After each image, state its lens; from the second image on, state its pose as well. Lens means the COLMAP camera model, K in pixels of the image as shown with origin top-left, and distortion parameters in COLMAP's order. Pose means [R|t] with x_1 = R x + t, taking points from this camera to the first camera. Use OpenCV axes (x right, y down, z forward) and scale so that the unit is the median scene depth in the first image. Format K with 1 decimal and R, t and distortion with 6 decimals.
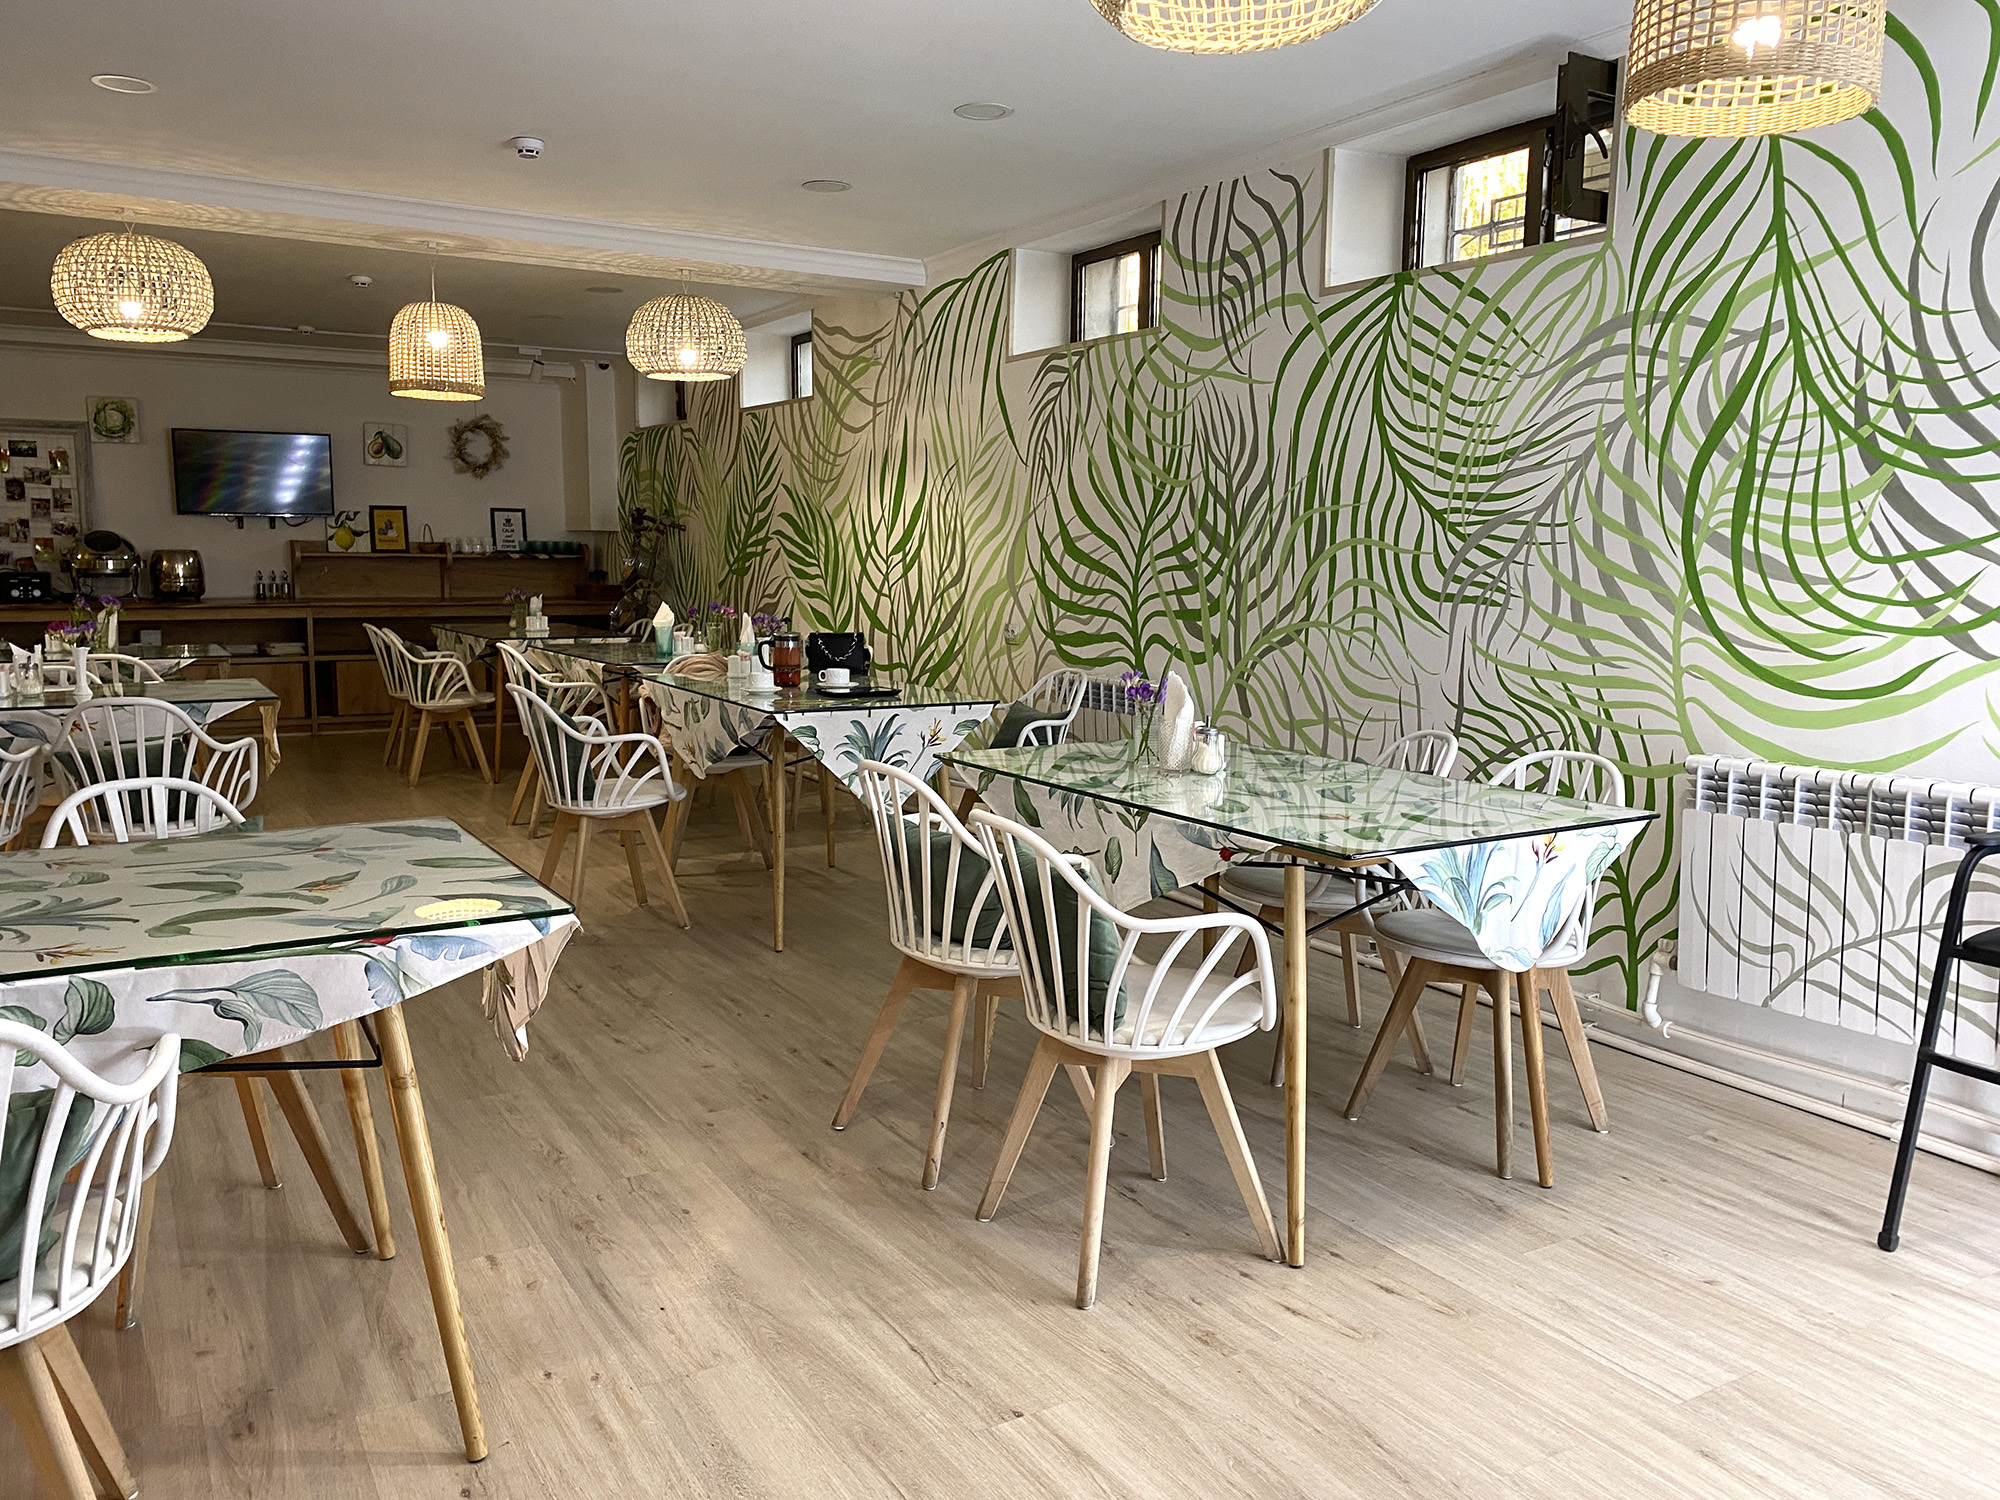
lens RADIAL K [[1509.1, 0, 989.7], [0, 1509.1, 768.4], [0, 0, 1]] dist [0.008687, -0.017231]
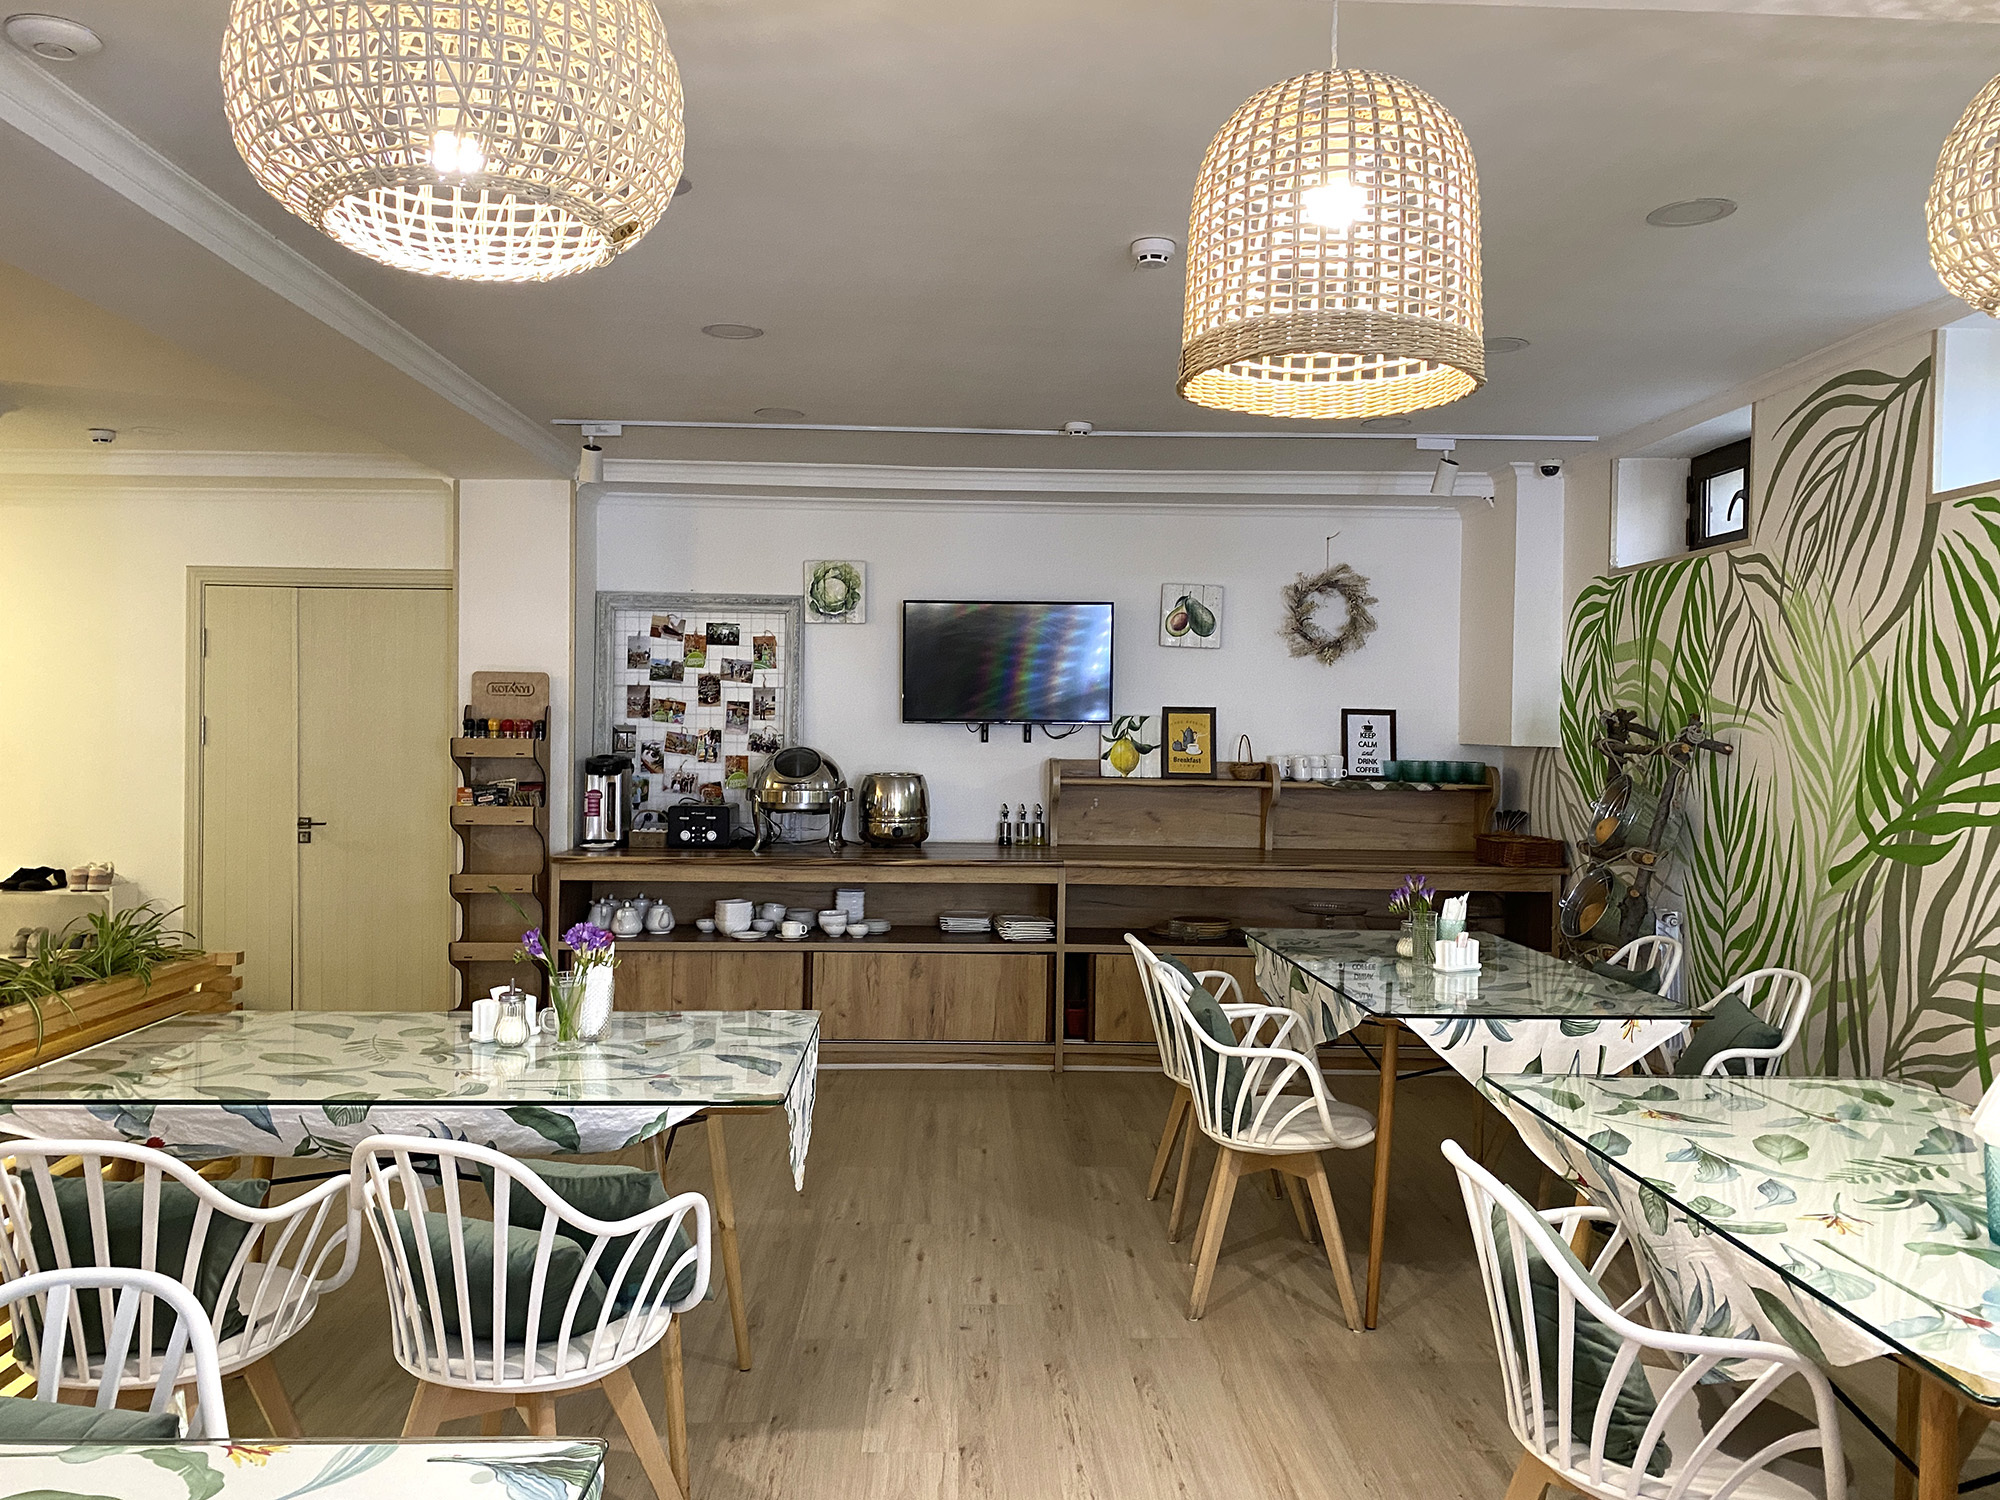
lens RADIAL K [[1509.1, 0, 991.1], [0, 1509.1, 752.7], [0, 0, 1]] dist [0.008687, -0.017231]
pose [[0.871242, 0.009468, -0.490763, -0.164715], [-0.074054, 0.990905, -0.112350, -0.080500], [0.485235, 0.134227, 0.864020, 0.428234]]
